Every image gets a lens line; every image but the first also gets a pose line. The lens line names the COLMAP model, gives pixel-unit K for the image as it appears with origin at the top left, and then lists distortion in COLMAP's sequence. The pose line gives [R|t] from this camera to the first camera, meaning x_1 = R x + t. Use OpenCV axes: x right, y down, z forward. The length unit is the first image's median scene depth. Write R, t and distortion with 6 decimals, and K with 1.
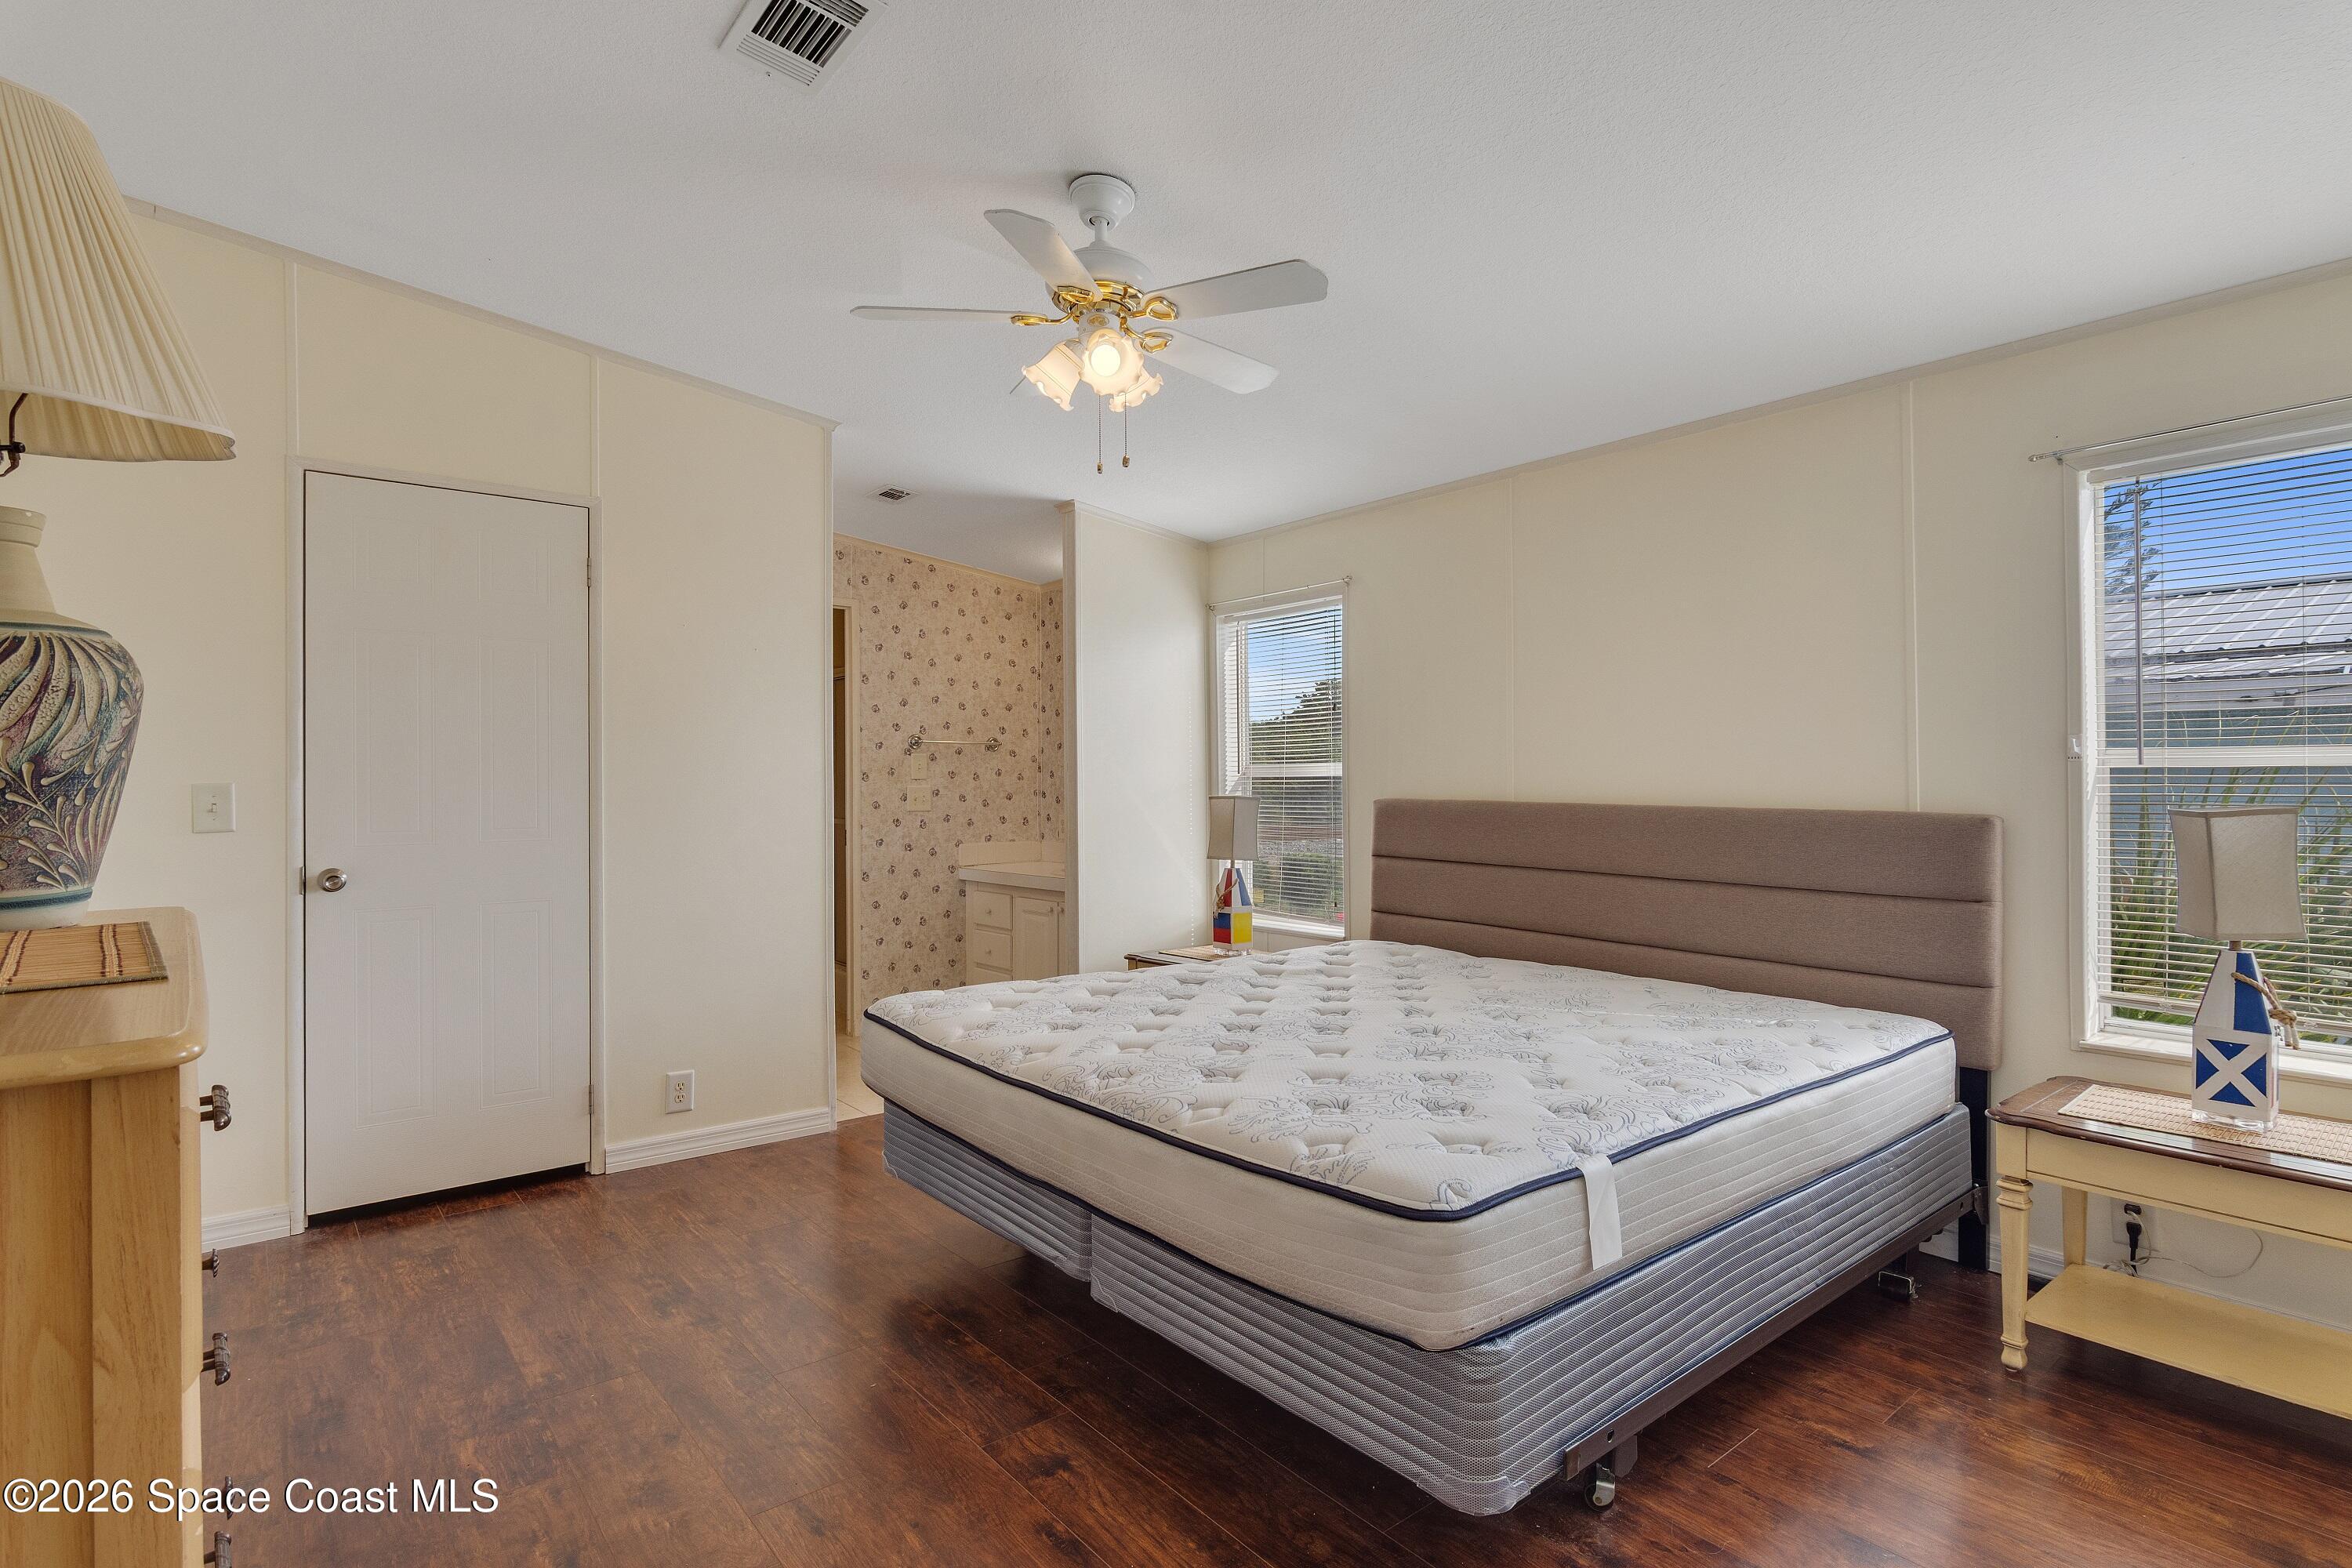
lens RADIAL K [[1162.4, 0, 1176.0], [0, 1162.4, 784.0], [0, 0, 1]] dist [0.000064, 0.000000]
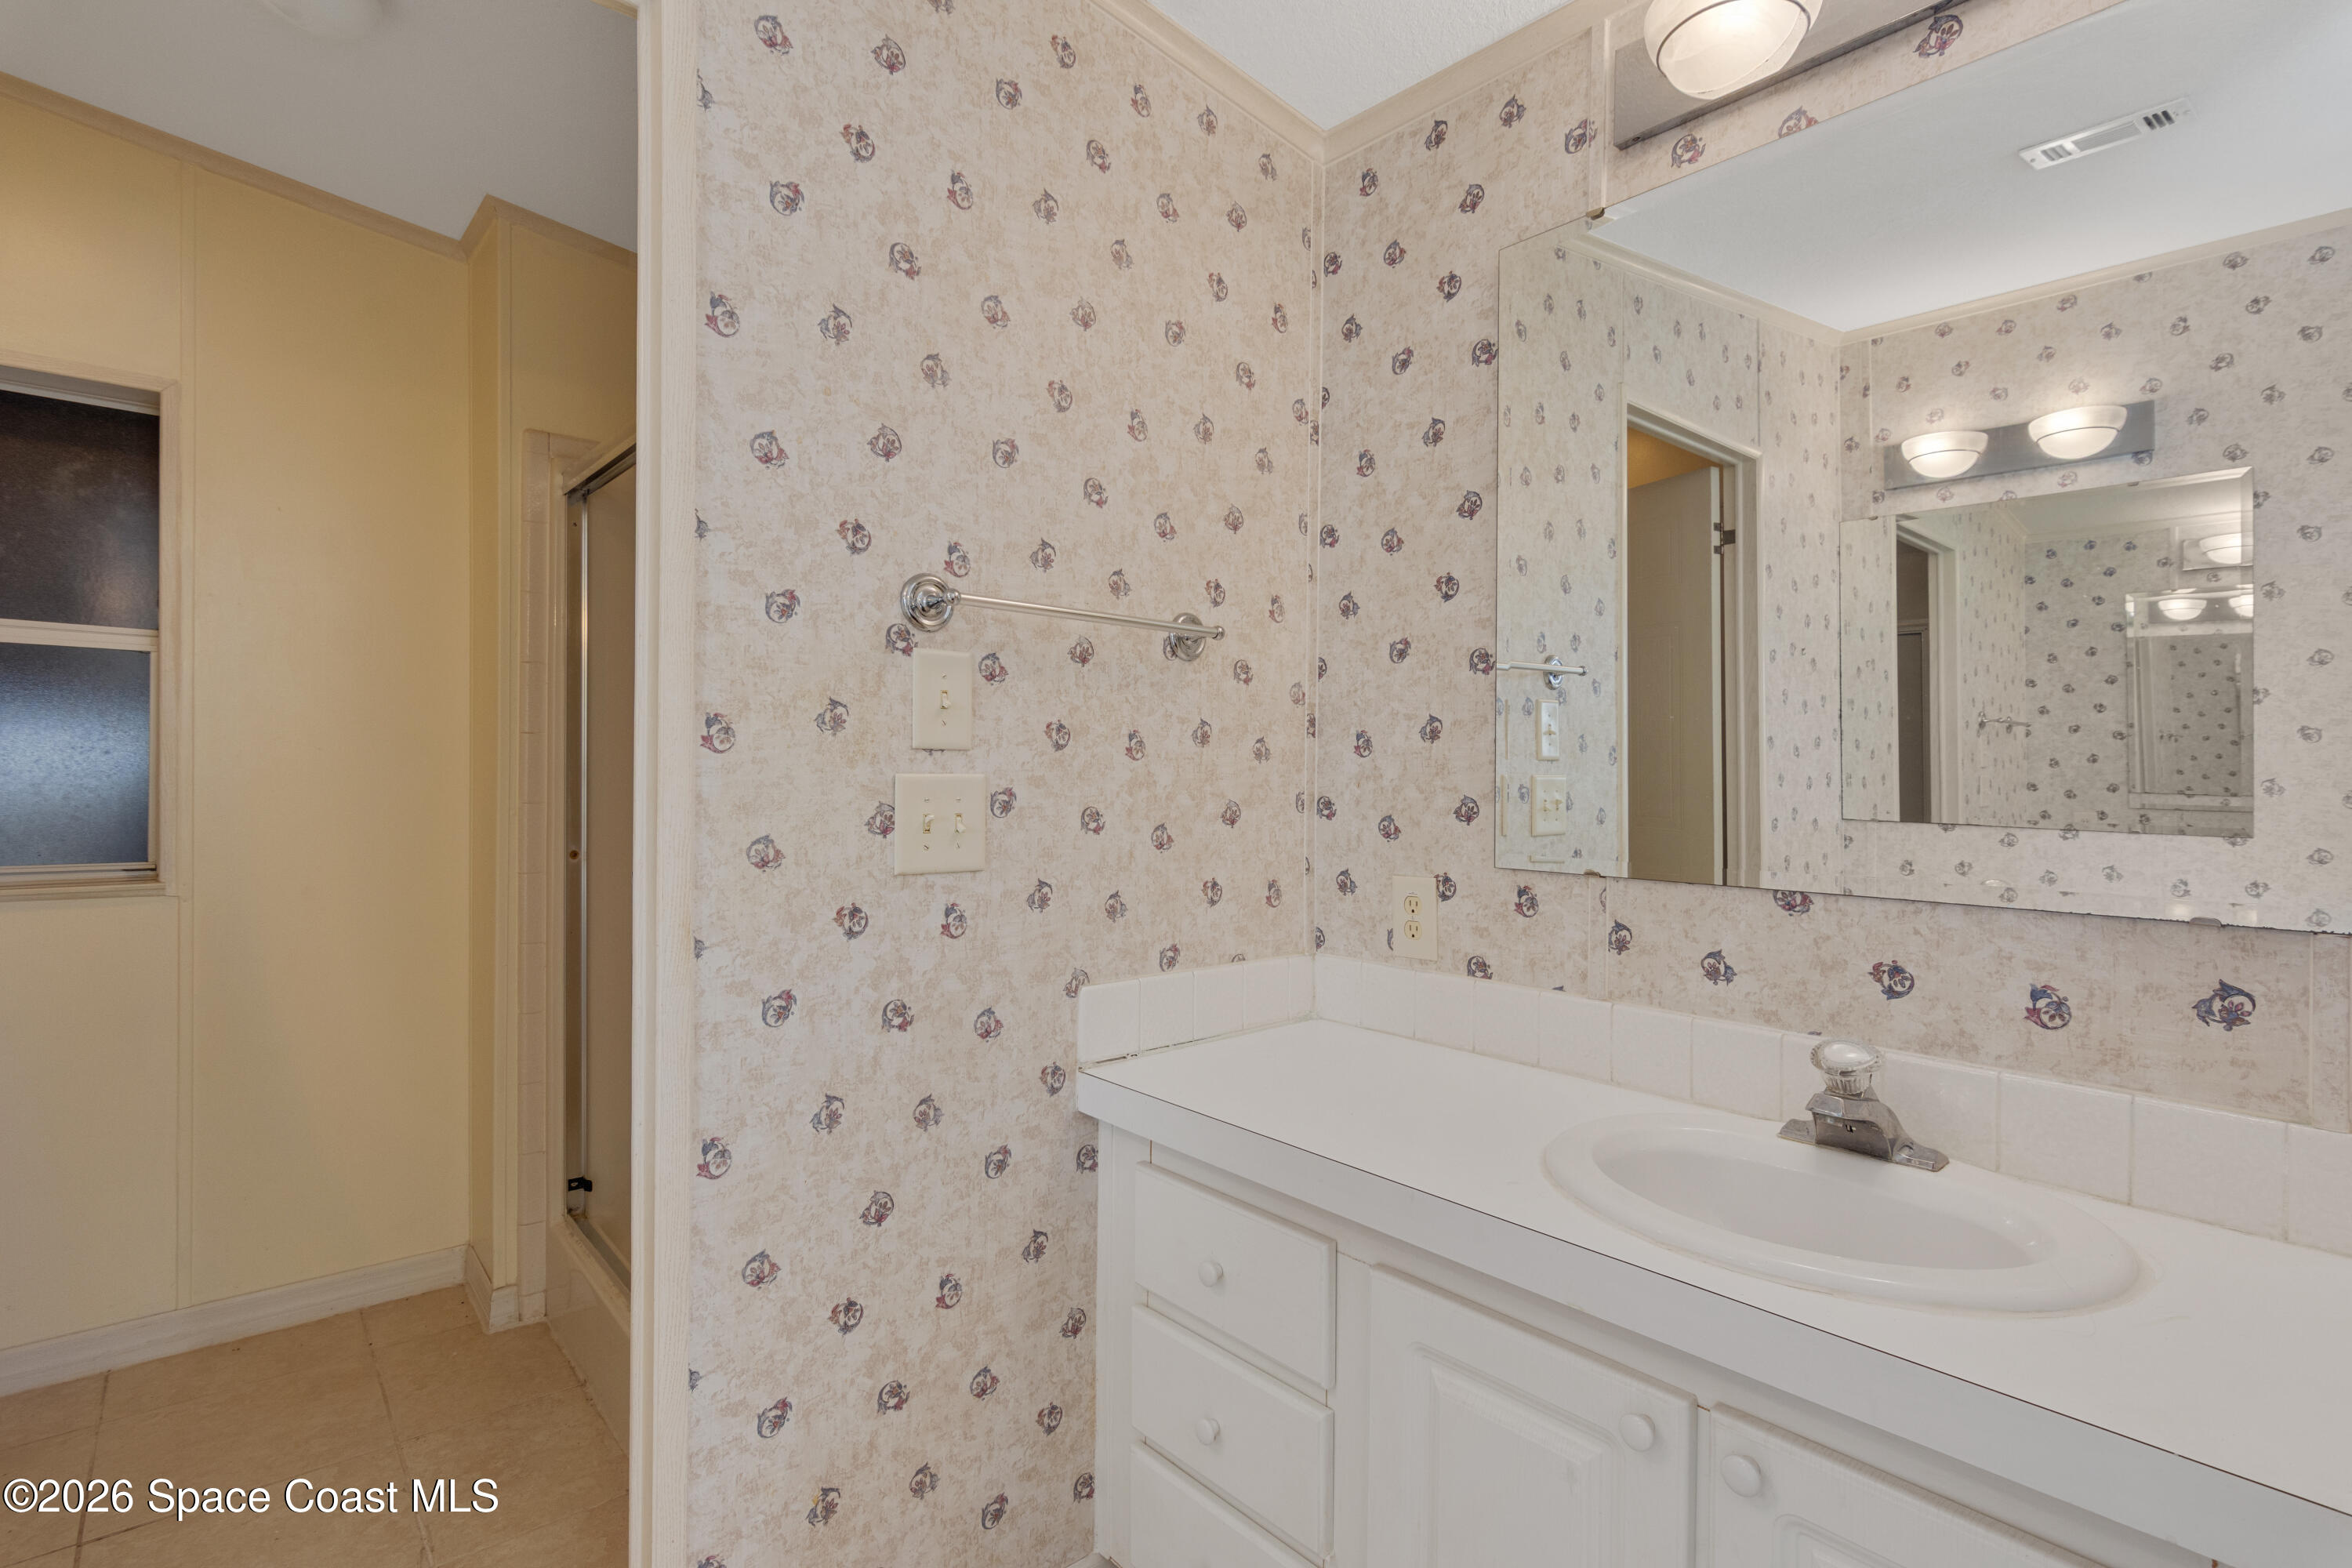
lens RADIAL K [[1137.9, 0, 1168.2], [0, 1137.9, 778.1], [0, 0, 1]] dist [-0.001972, -0.000526]
pose [[0.999692, 0.013363, 0.020934, -0.173222], [-0.013398, 0.999909, 0.001515, 0.001314], [-0.020912, -0.001795, 0.999780, 0.735168]]
